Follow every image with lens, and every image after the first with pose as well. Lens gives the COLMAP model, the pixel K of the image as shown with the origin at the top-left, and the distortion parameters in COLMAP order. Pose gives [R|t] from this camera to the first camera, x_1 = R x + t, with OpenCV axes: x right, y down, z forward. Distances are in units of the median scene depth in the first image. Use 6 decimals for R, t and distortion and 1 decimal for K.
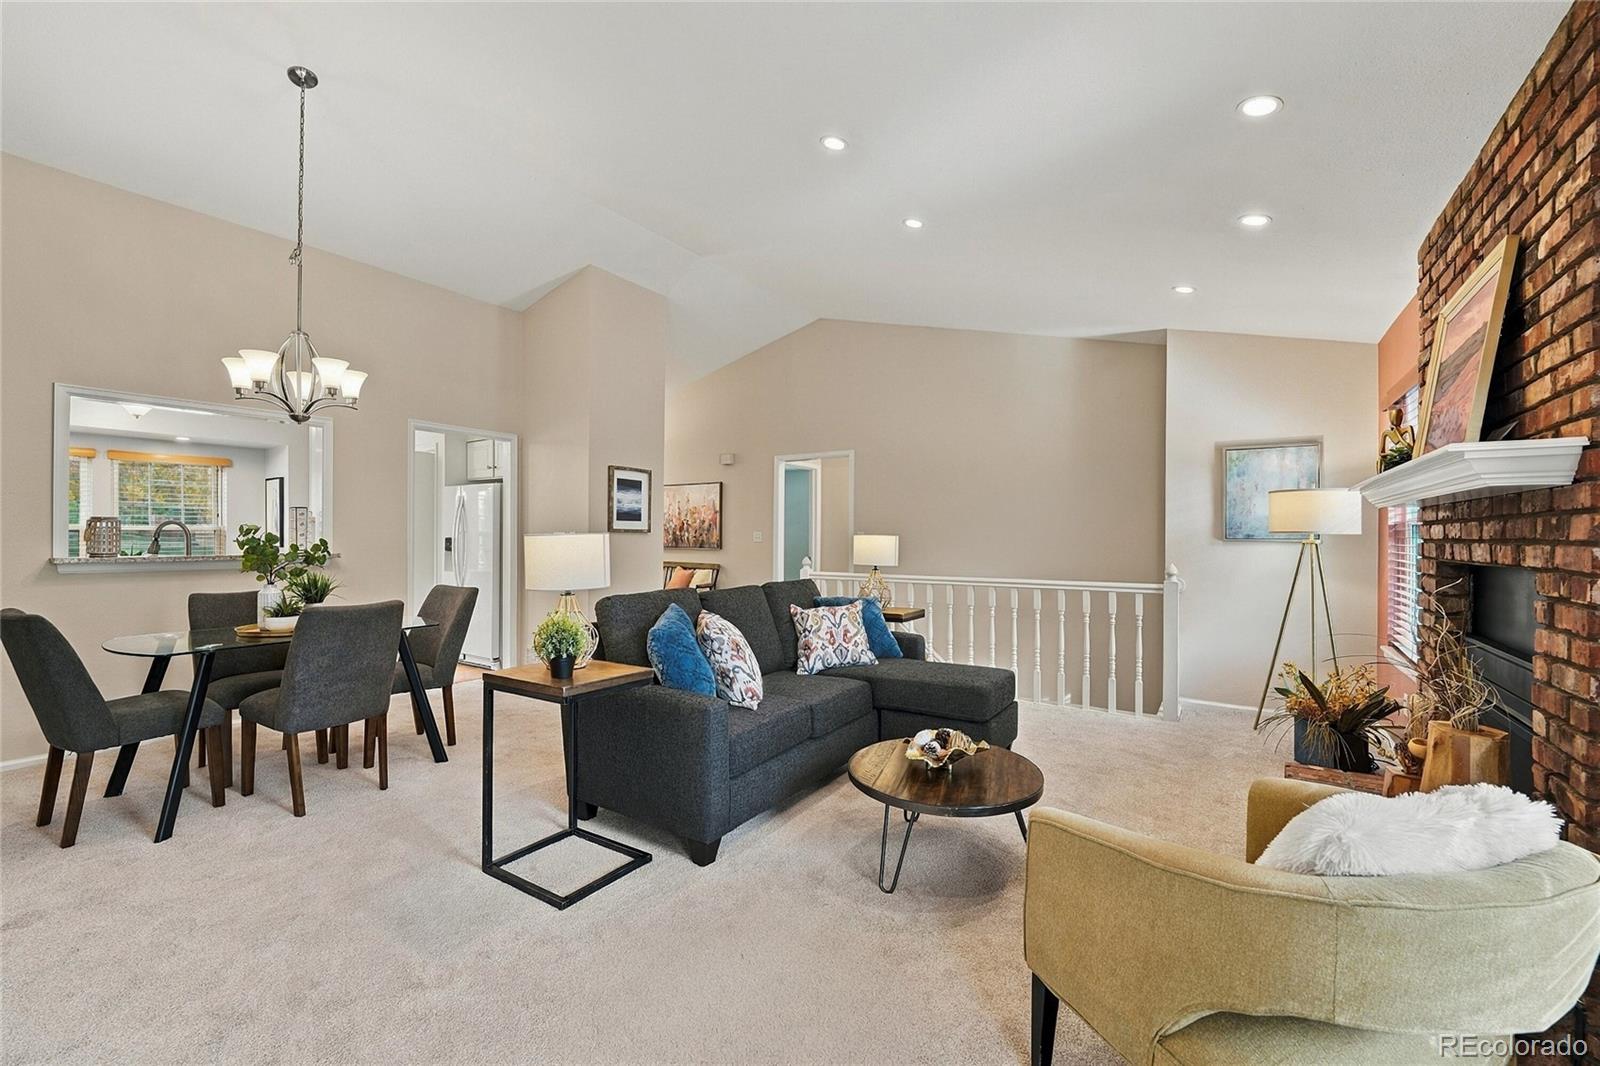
lens RADIAL K [[659.1, 0, 805.2], [0, 659.1, 536.0], [0, 0, 1]] dist [-0.000370, -0.006390]
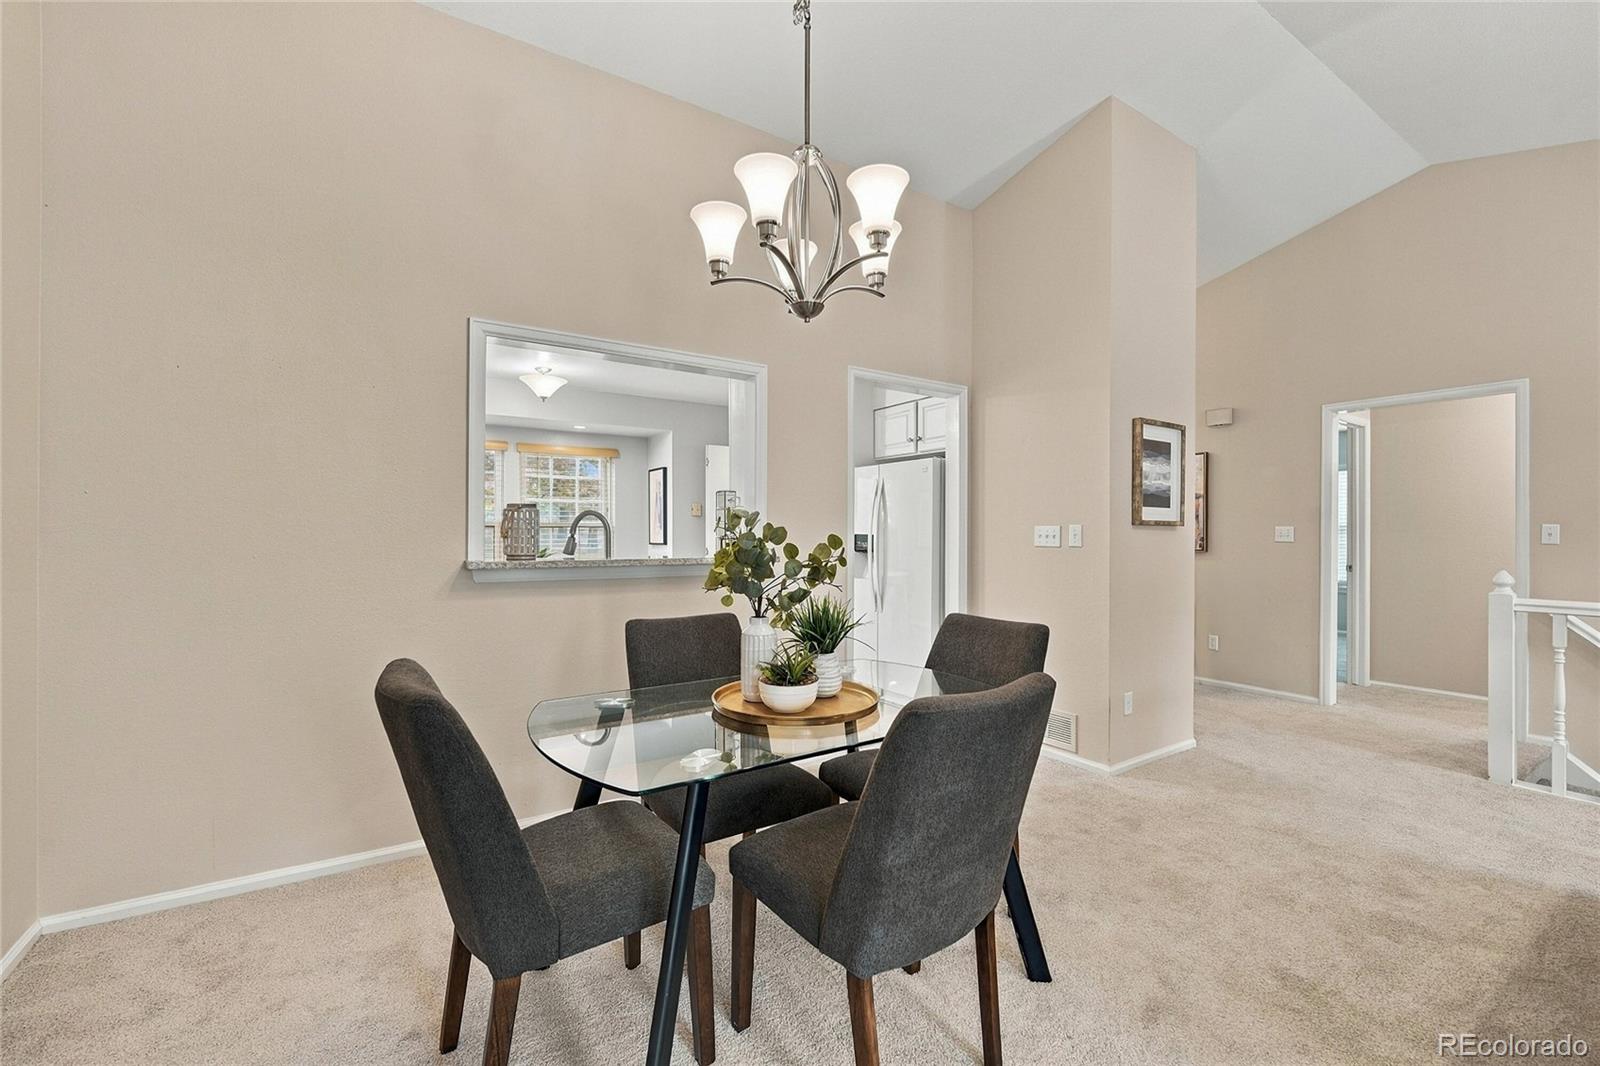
lens RADIAL K [[671.9, 0, 800.0], [0, 671.9, 533.0], [0, 0, 1]] dist [-0.001015, -0.000051]
pose [[0.917206, 0.000383, -0.398414, -0.333907], [-0.001003, 0.999999, -0.001347, 0.002343], [0.398413, 0.001635, 0.917205, 0.296970]]
